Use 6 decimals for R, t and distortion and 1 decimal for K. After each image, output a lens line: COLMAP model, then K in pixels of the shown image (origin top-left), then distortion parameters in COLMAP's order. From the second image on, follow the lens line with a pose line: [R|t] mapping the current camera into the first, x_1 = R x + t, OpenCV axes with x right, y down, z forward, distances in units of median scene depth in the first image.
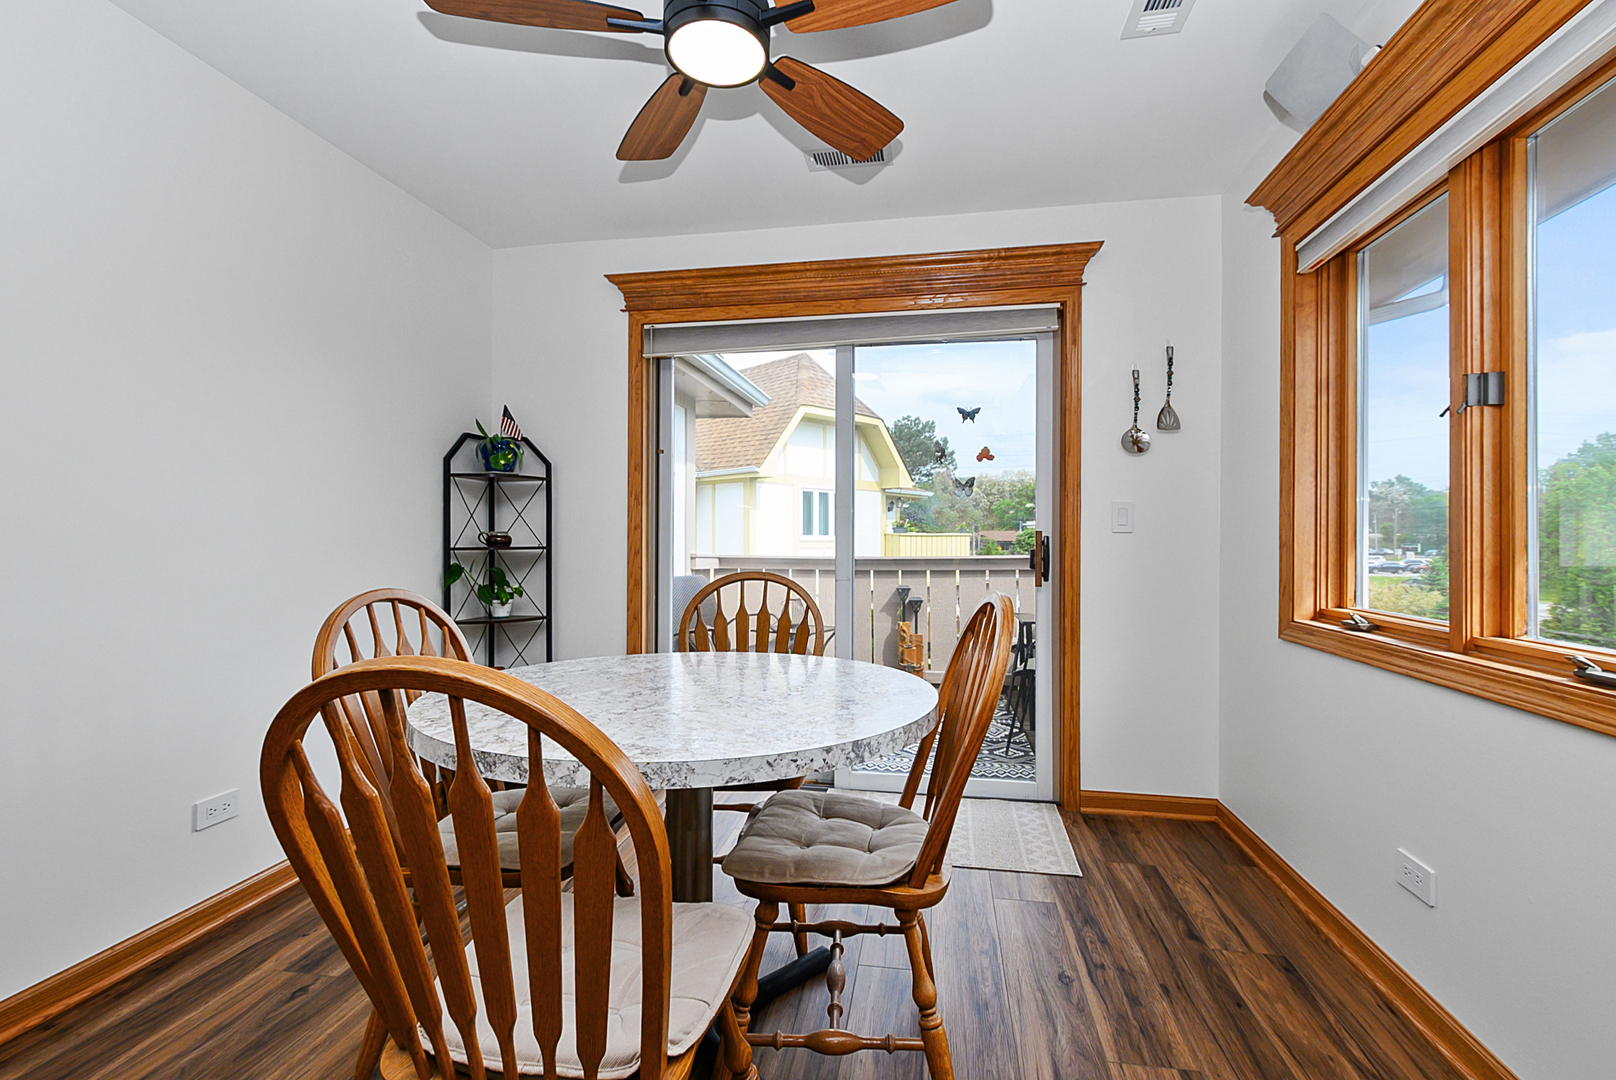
lens RADIAL K [[708.9, 0, 817.7], [0, 708.9, 533.5], [0, 0, 1]] dist [0.000289, 0.000034]
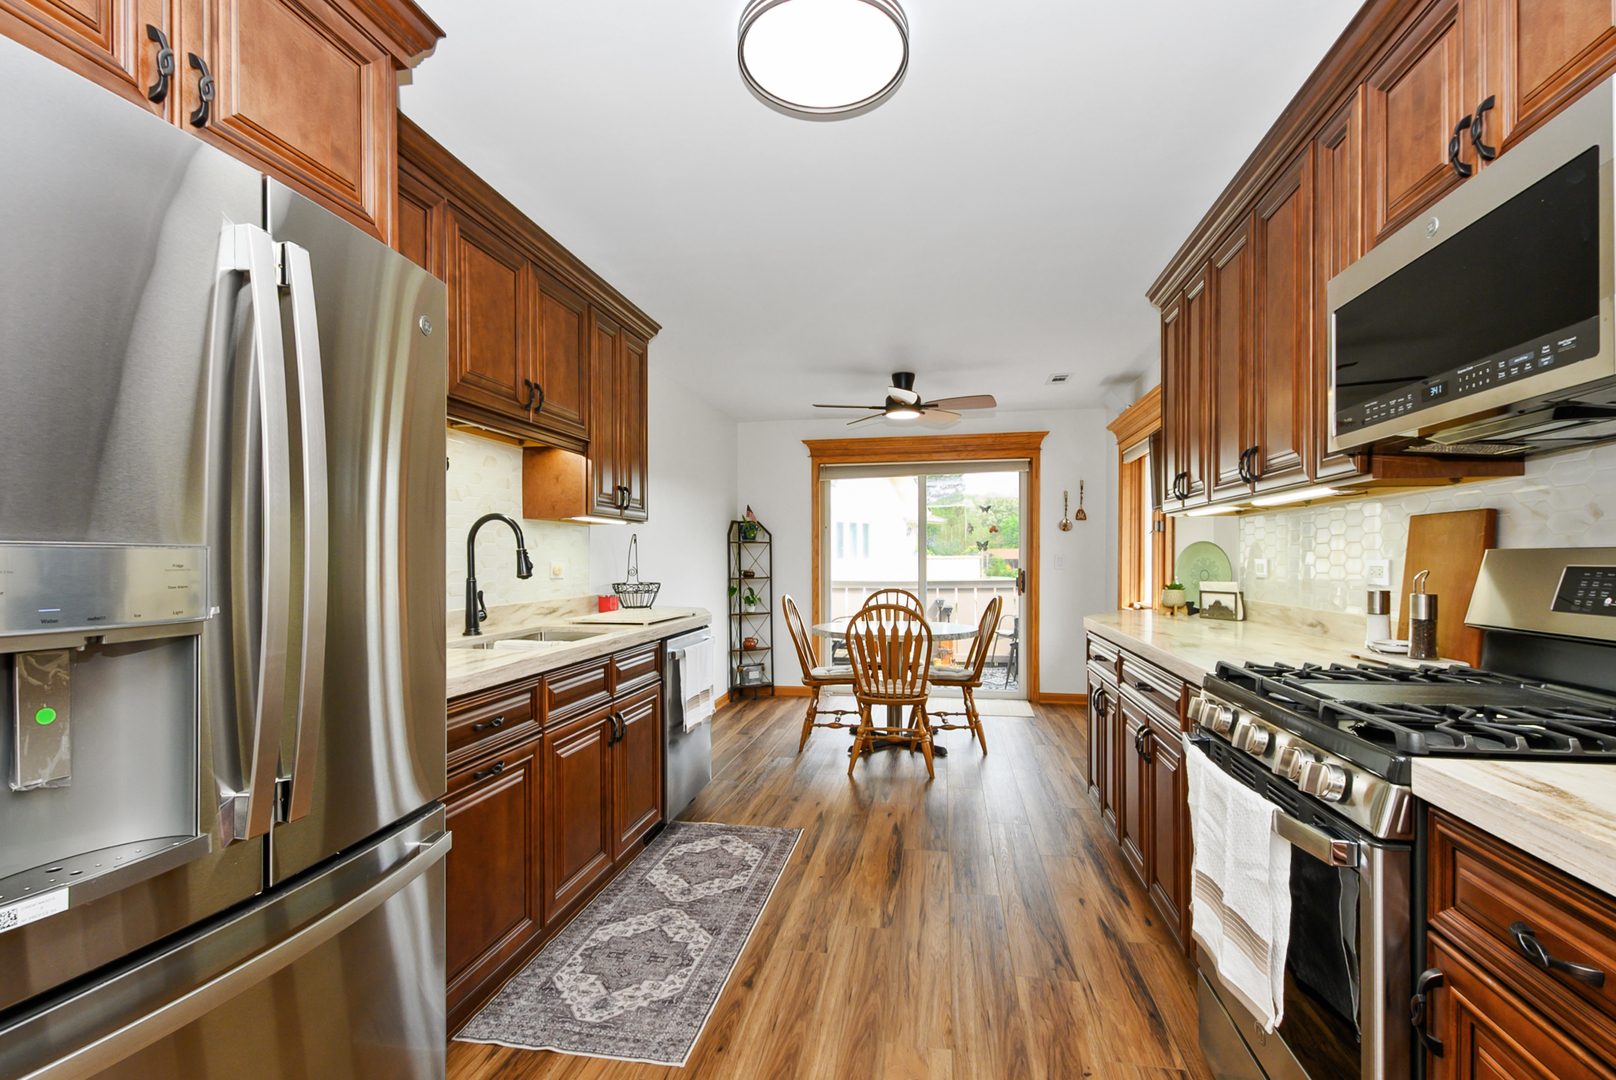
lens RADIAL K [[737.4, 0, 807.7], [0, 737.4, 562.3], [0, 0, 1]] dist [-0.000205, -0.000141]
pose [[0.999877, -0.004858, -0.014911, -0.260584], [0.005064, 0.999892, 0.013803, -0.051745], [0.014842, -0.013877, 0.999794, -1.104328]]
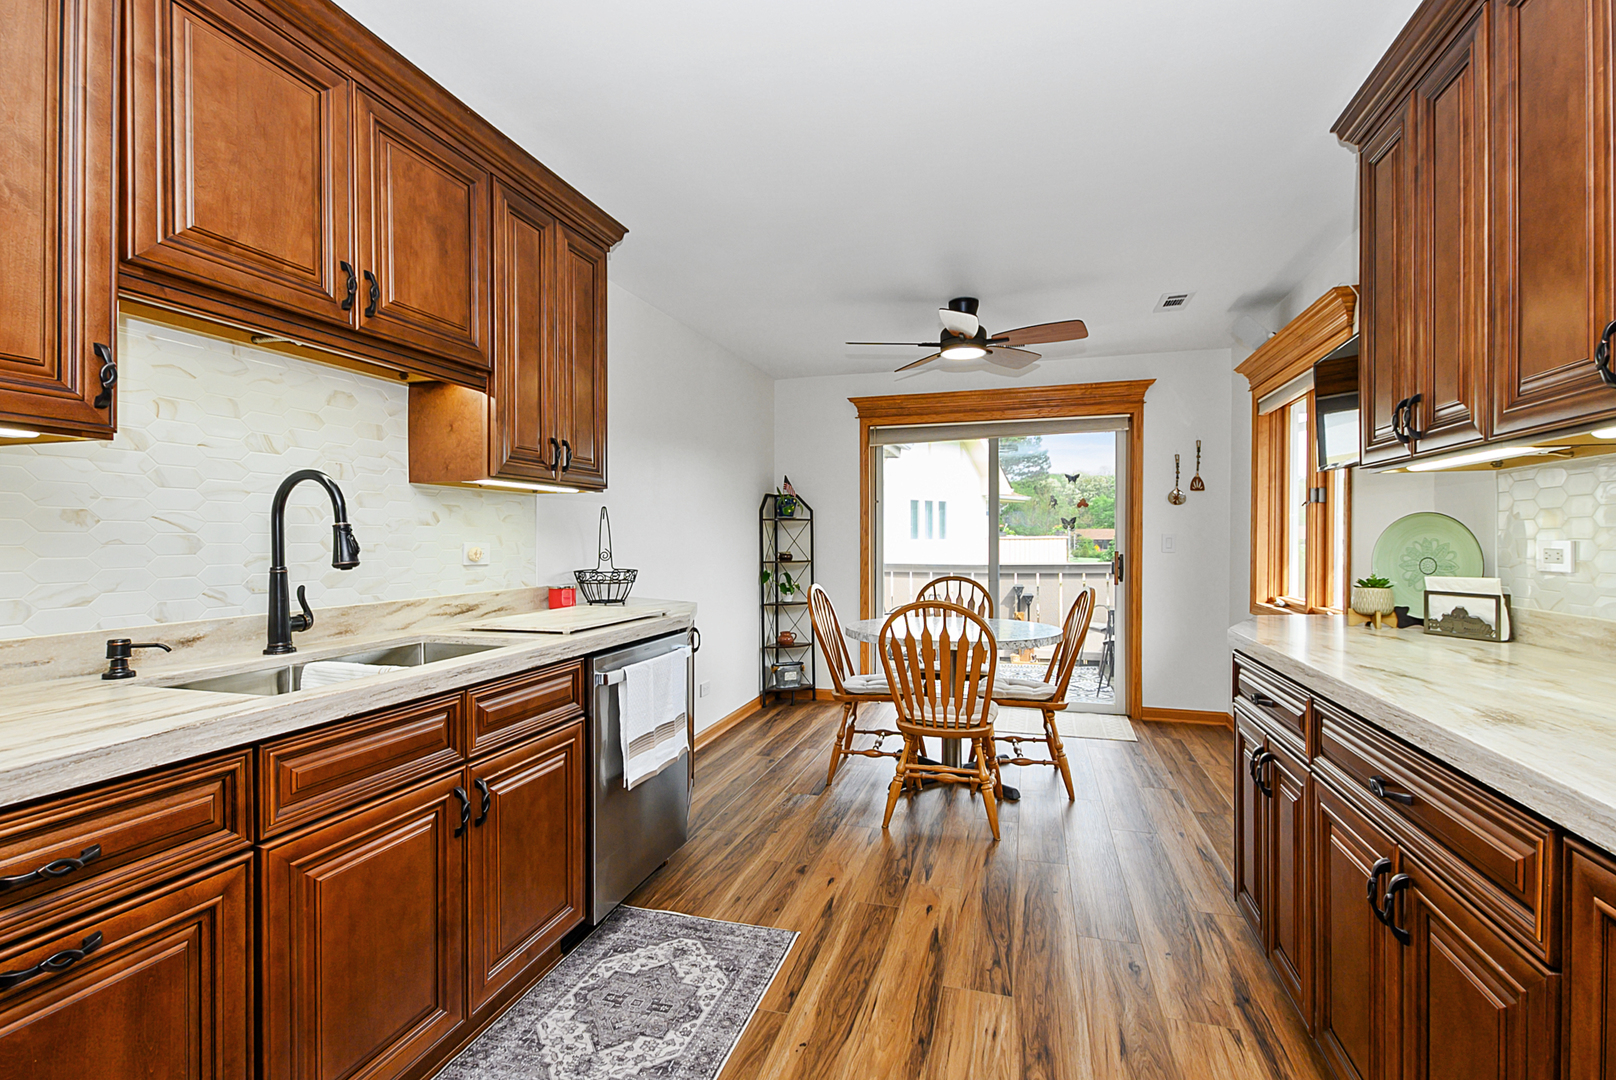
lens RADIAL K [[725.8, 0, 816.0], [0, 725.8, 543.3], [0, 0, 1]] dist [0.001172, -0.000289]
pose [[0.993050, -0.002991, -0.117656, -0.178014], [0.004725, 0.999884, 0.014465, -0.048096], [0.117600, -0.014920, 0.992949, -0.735710]]
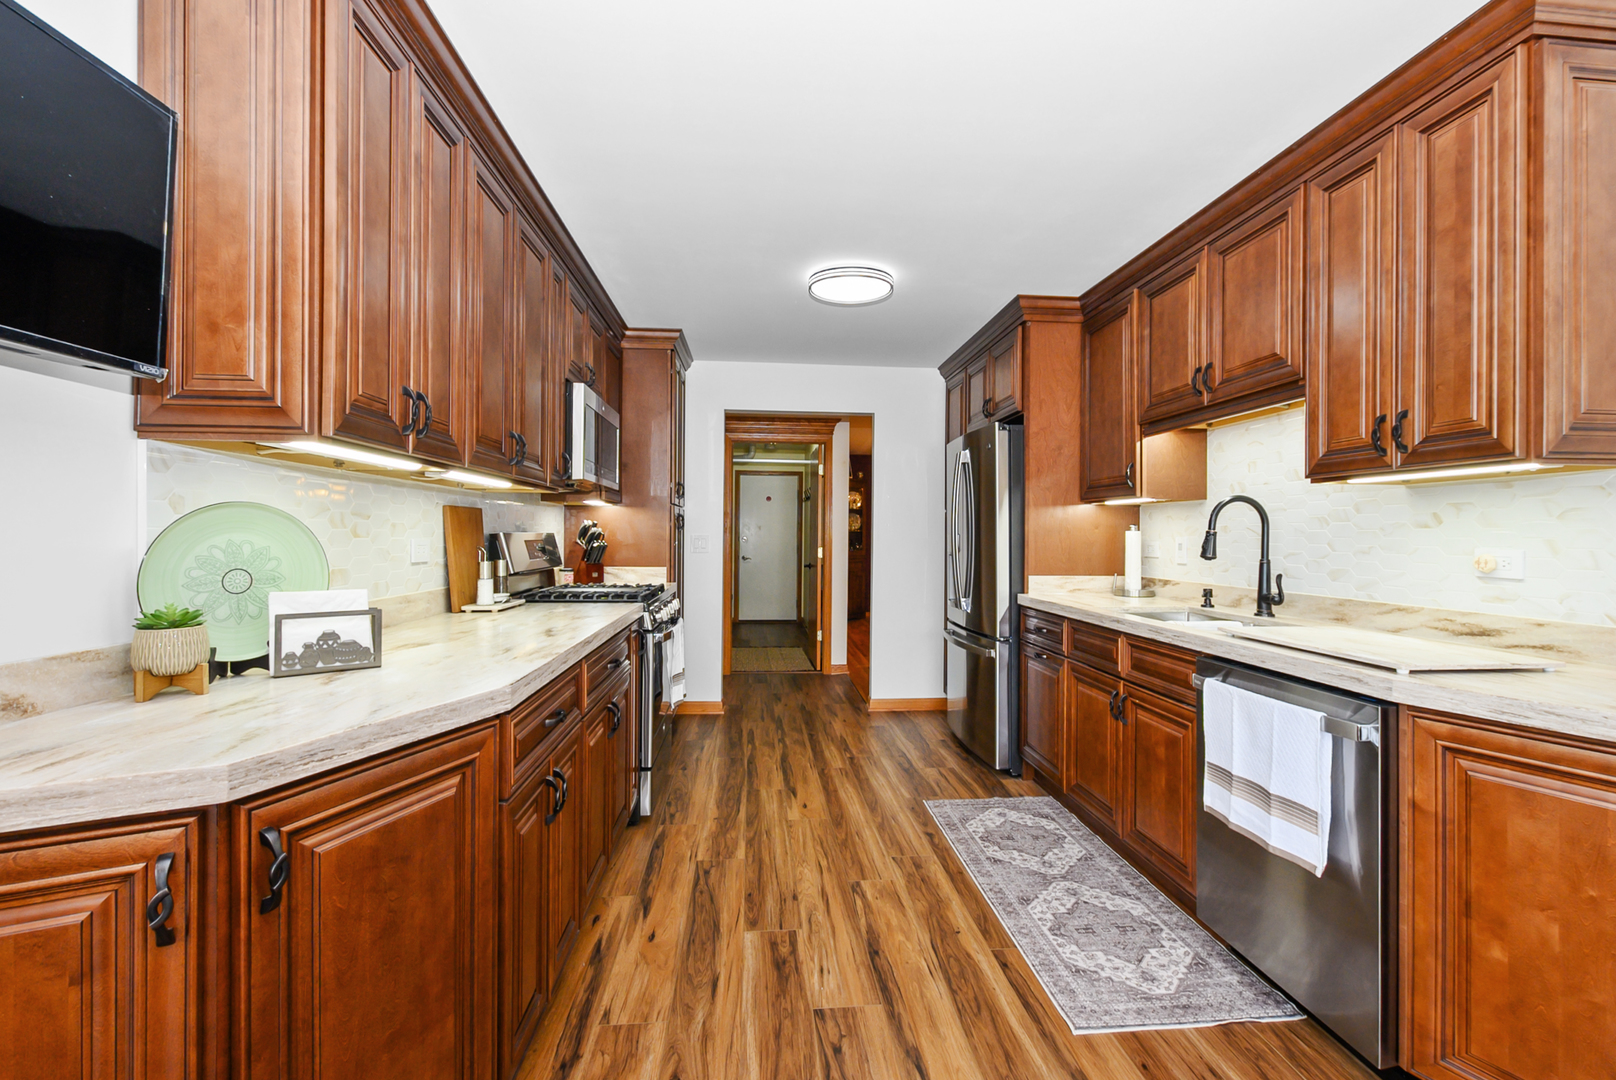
lens RADIAL K [[720.1, 0, 826.7], [0, 720.1, 532.9], [0, 0, 1]] dist [0.001379, -0.001532]
pose [[-0.963870, -0.007438, -0.266268, 0.077500], [-0.004767, 0.999932, -0.010677, -0.042267], [0.266330, -0.009022, -0.963840, 0.536970]]
